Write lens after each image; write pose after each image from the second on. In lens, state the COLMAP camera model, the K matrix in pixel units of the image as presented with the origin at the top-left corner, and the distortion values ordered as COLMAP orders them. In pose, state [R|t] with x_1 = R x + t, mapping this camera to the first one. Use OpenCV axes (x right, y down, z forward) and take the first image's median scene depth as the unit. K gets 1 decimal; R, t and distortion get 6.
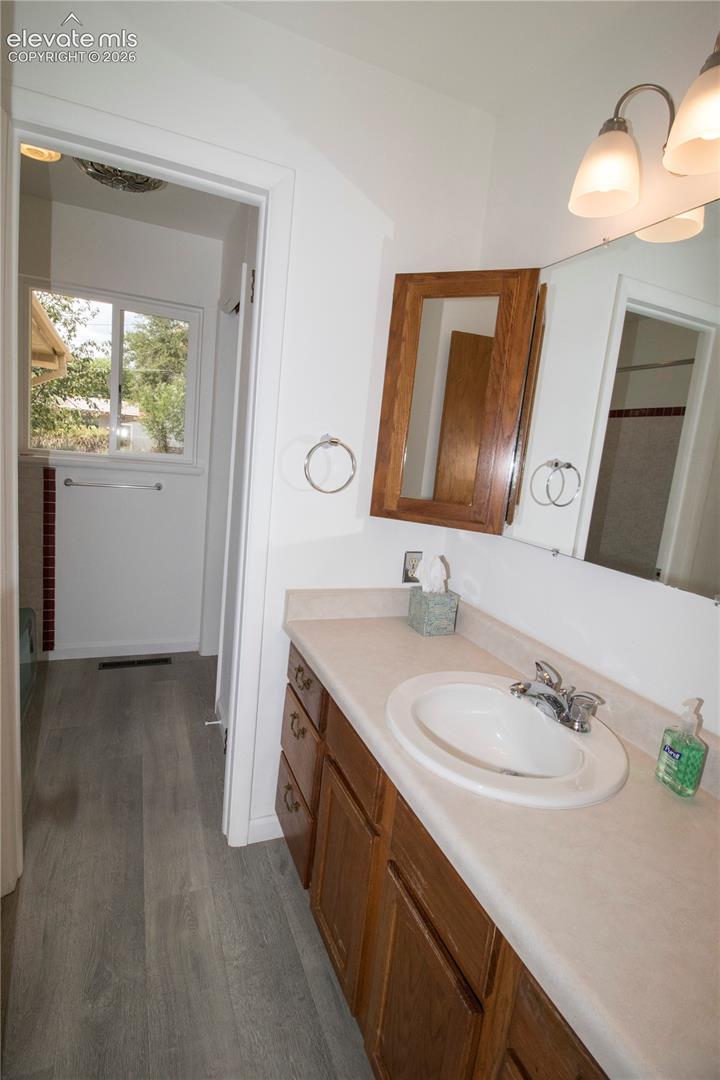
lens RADIAL K [[501.6, 0, 364.5], [0, 501.6, 539.8], [0, 0, 1]] dist [0.002157, -0.014216]
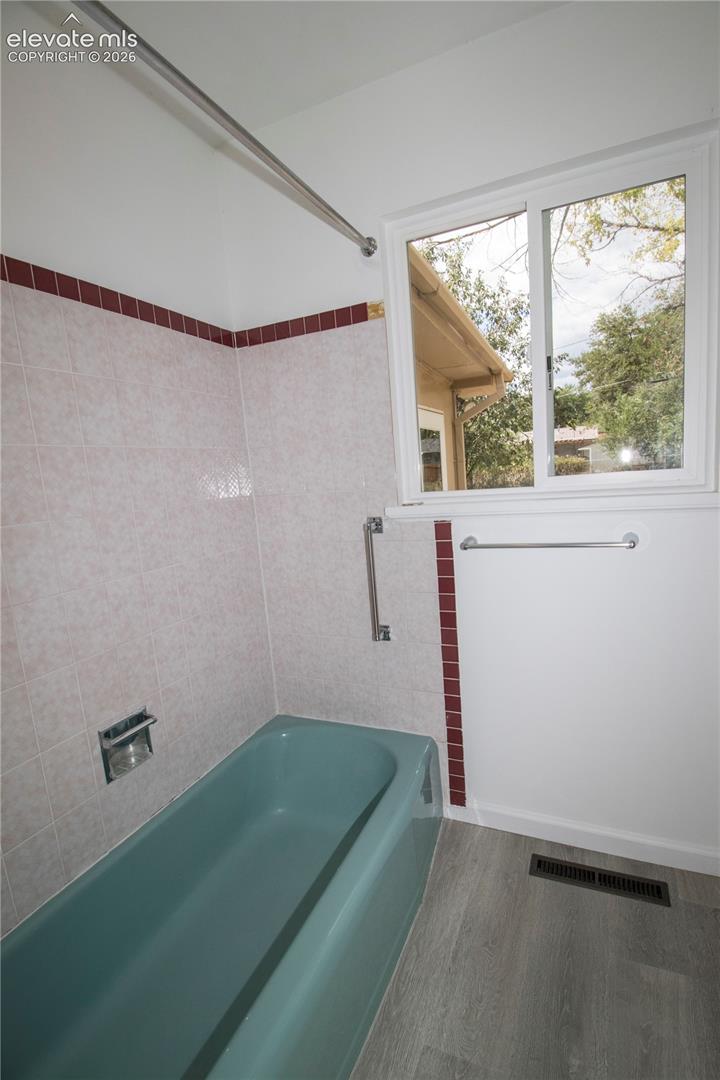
lens RADIAL K [[501.6, 0, 364.5], [0, 501.6, 539.8], [0, 0, 1]] dist [0.002157, -0.014216]
pose [[0.648484, -0.043691, -0.759974, -0.053094], [0.007807, 0.998681, -0.050753, -0.021583], [0.761188, 0.026979, 0.647969, 0.124204]]
